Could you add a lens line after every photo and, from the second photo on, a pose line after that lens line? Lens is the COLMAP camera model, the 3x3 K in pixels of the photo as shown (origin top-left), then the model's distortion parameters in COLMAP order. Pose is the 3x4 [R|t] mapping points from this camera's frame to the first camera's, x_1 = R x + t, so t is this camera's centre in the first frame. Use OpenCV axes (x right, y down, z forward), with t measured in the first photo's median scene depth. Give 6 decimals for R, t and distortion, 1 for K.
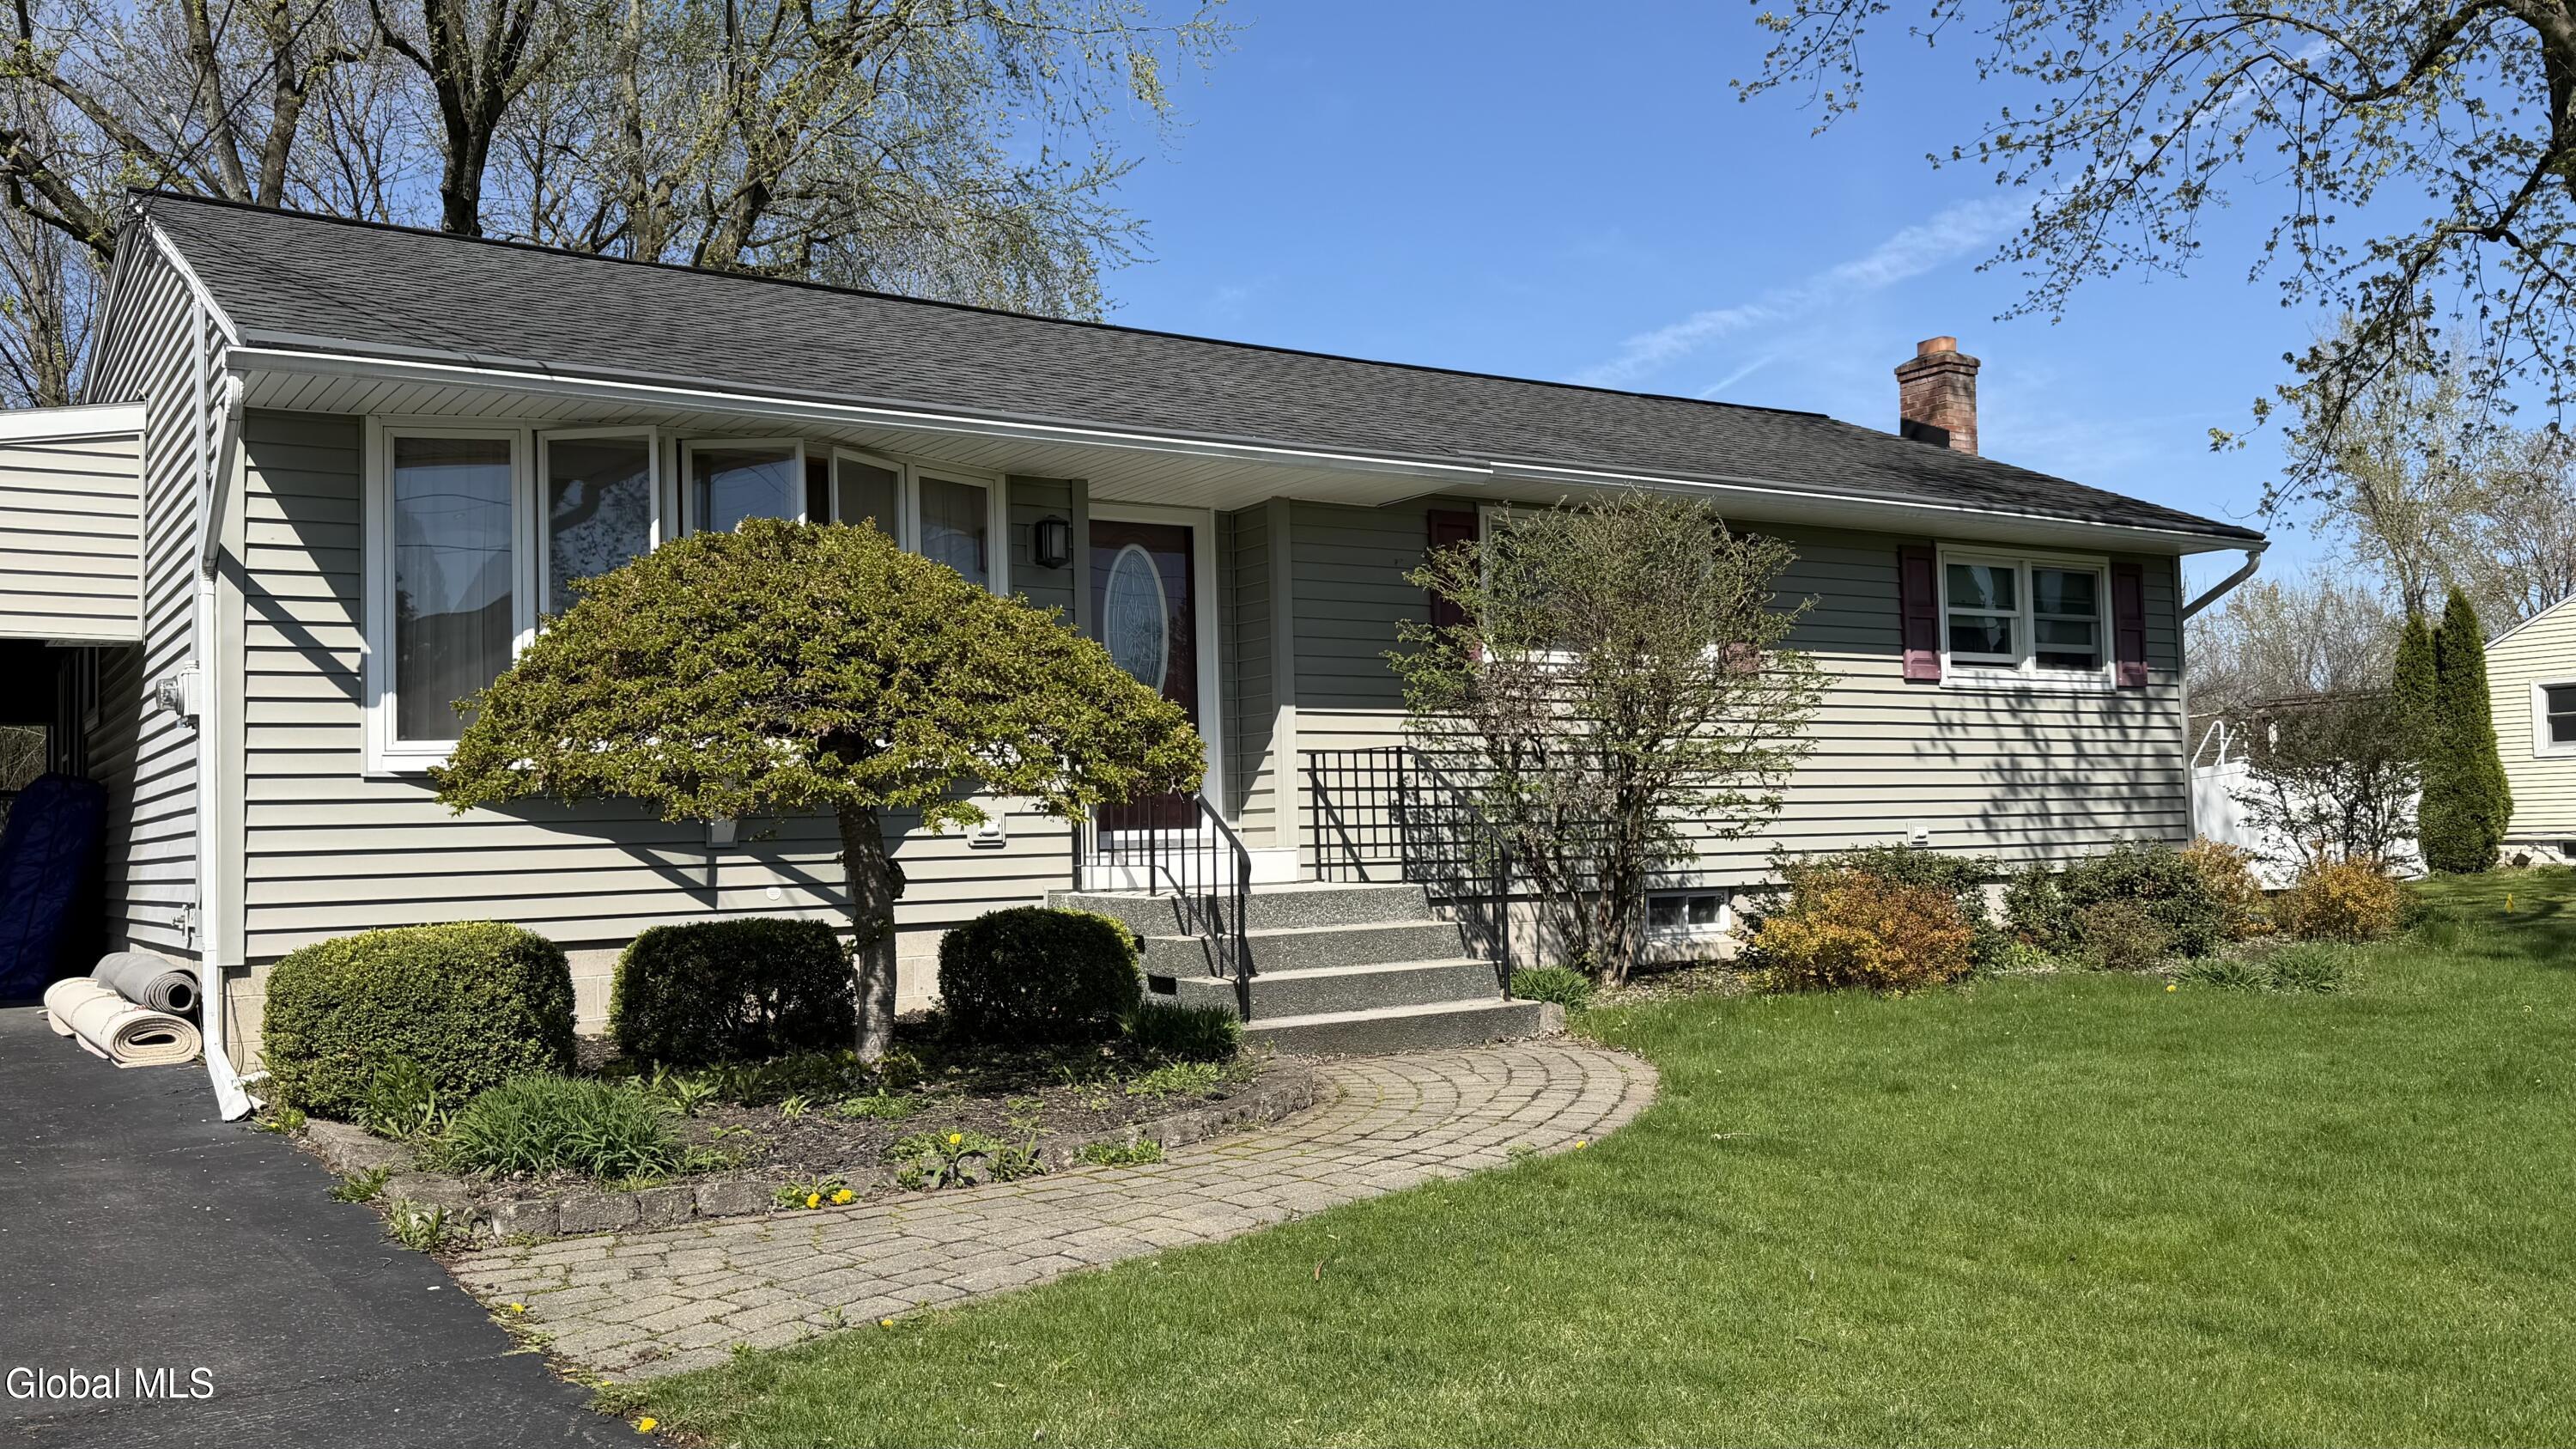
lens RADIAL K [[2078.2, 0, 1284.7], [0, 2078.2, 711.5], [0, 0, 1]] dist [0.045077, -0.019767]
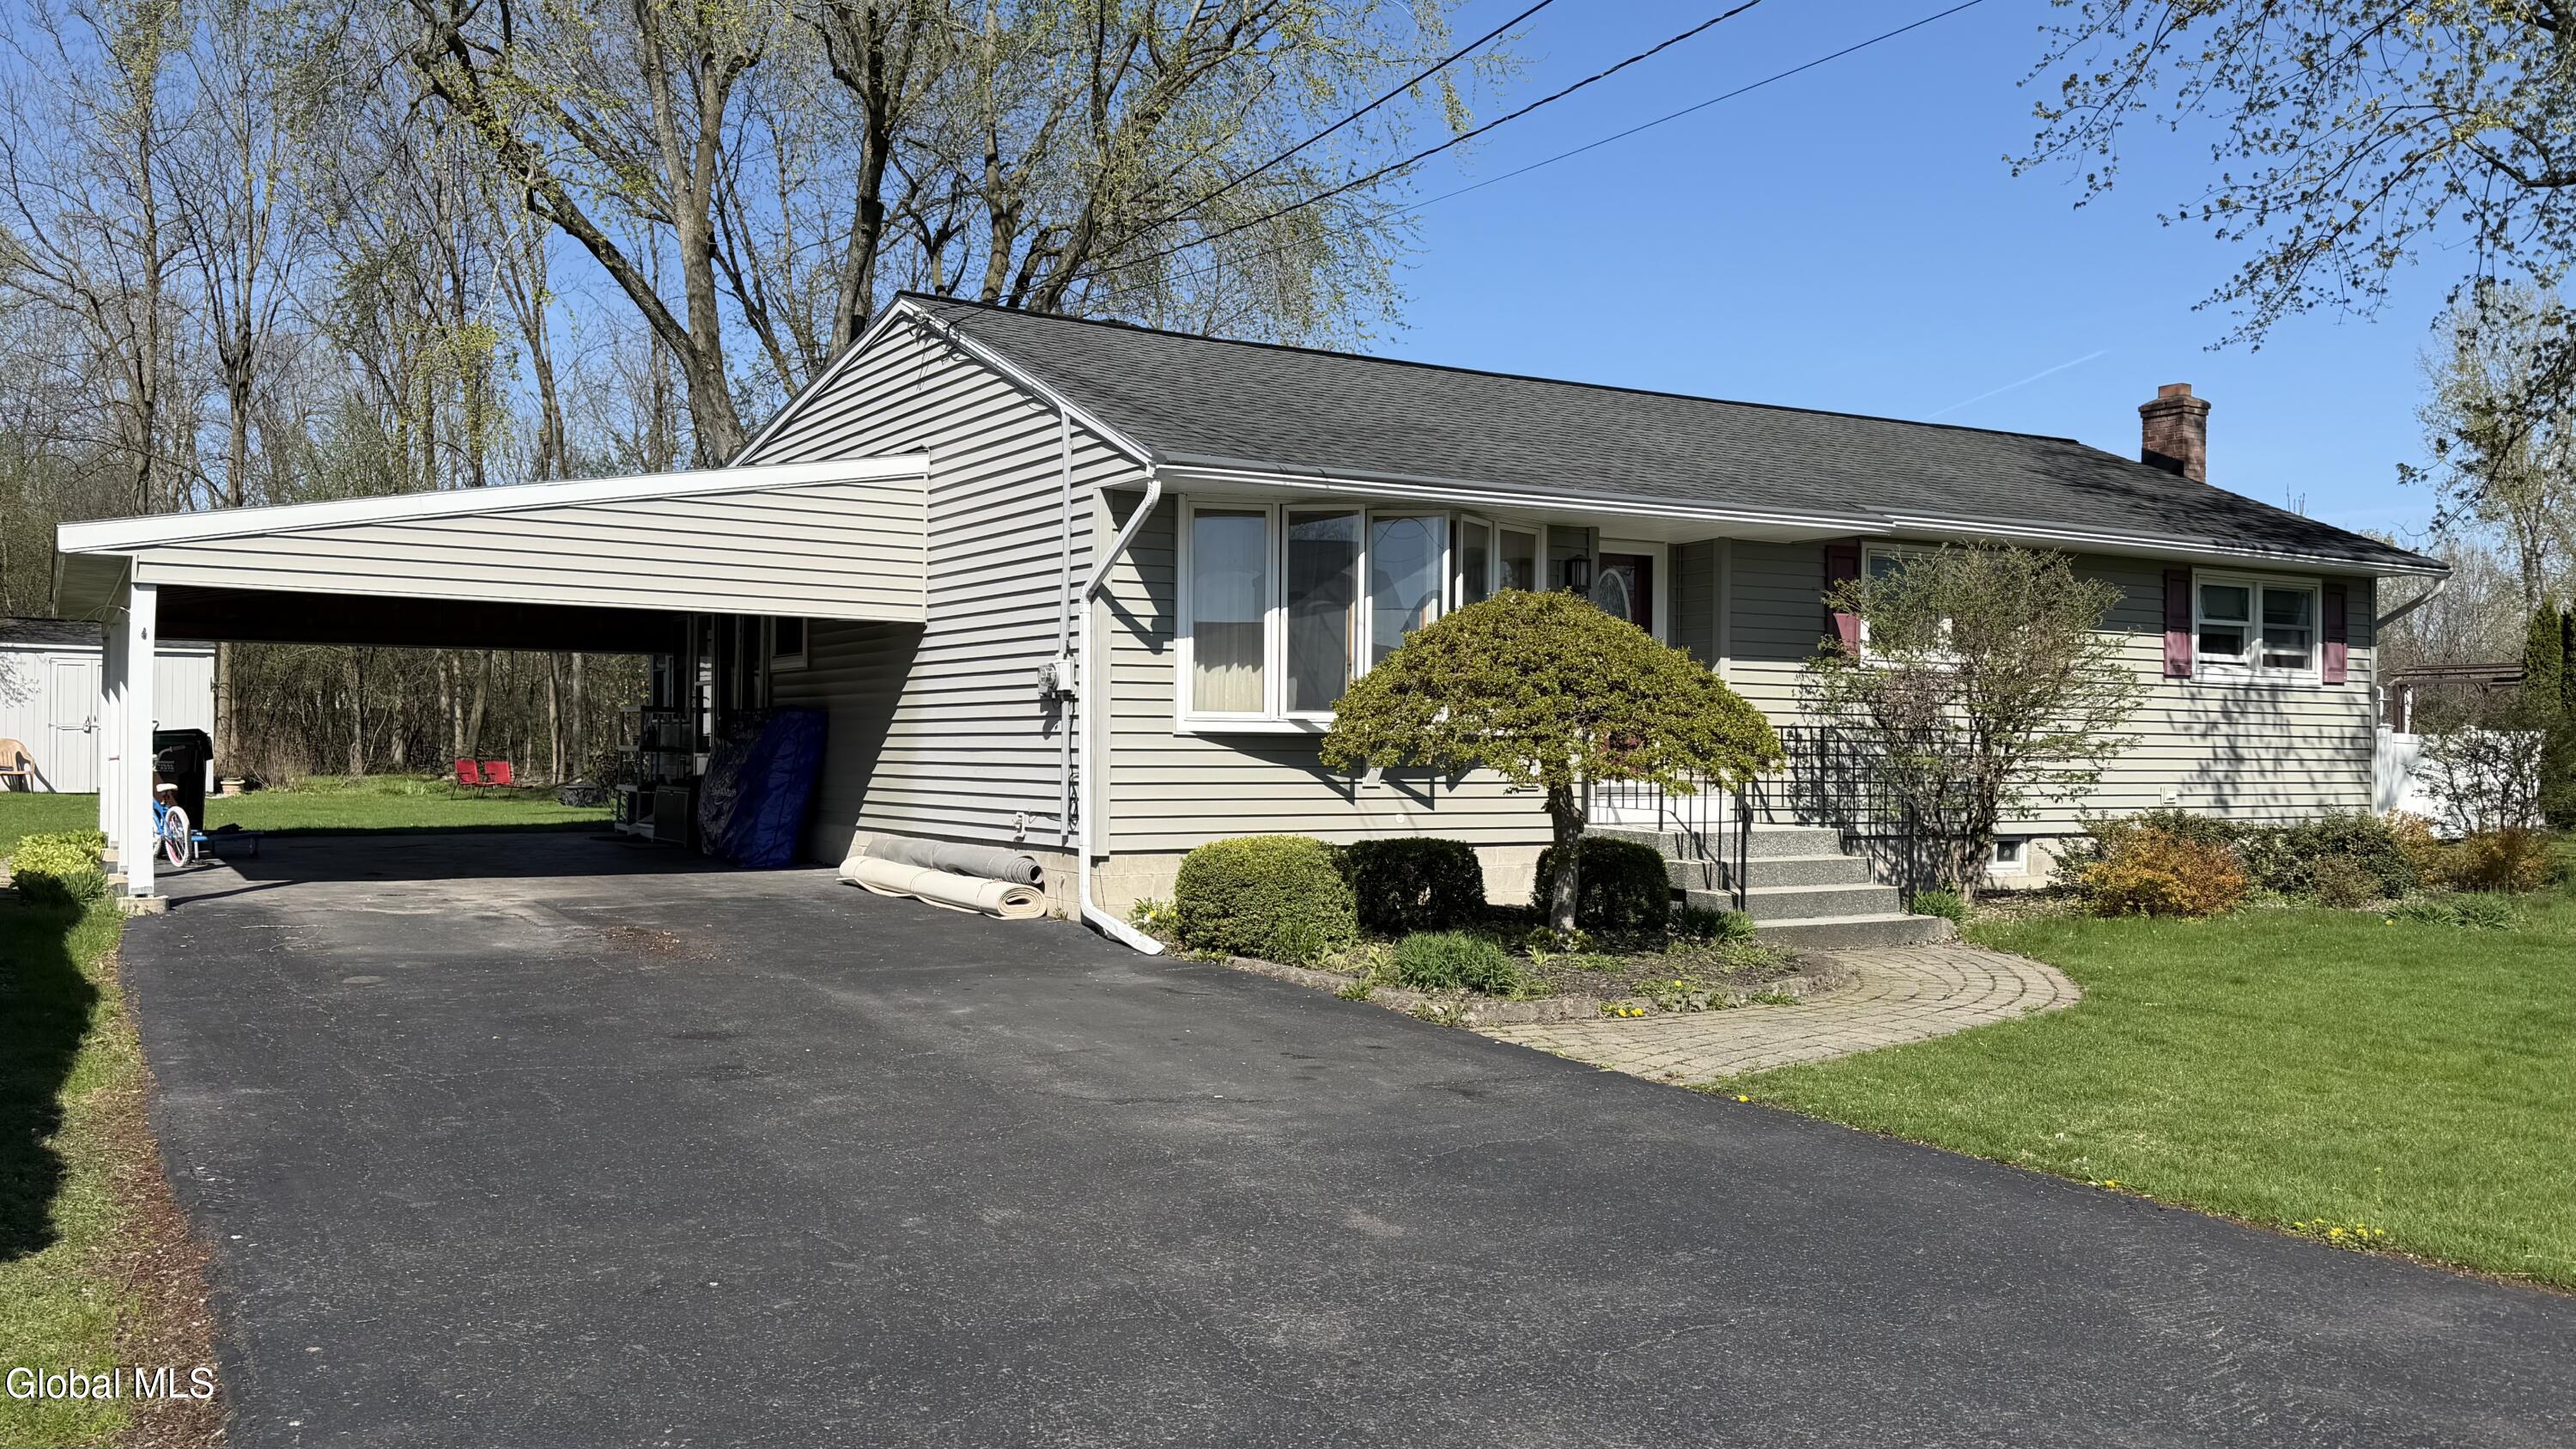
lens RADIAL K [[2064.8, 0, 1291.5], [0, 2064.8, 707.7], [0, 0, 1]] dist [0.080123, -0.077964]
pose [[0.999000, 0.032477, -0.030720, -0.158267], [-0.031109, 0.998547, 0.043995, -0.028641], [0.032104, -0.042995, 0.998559, -0.240220]]
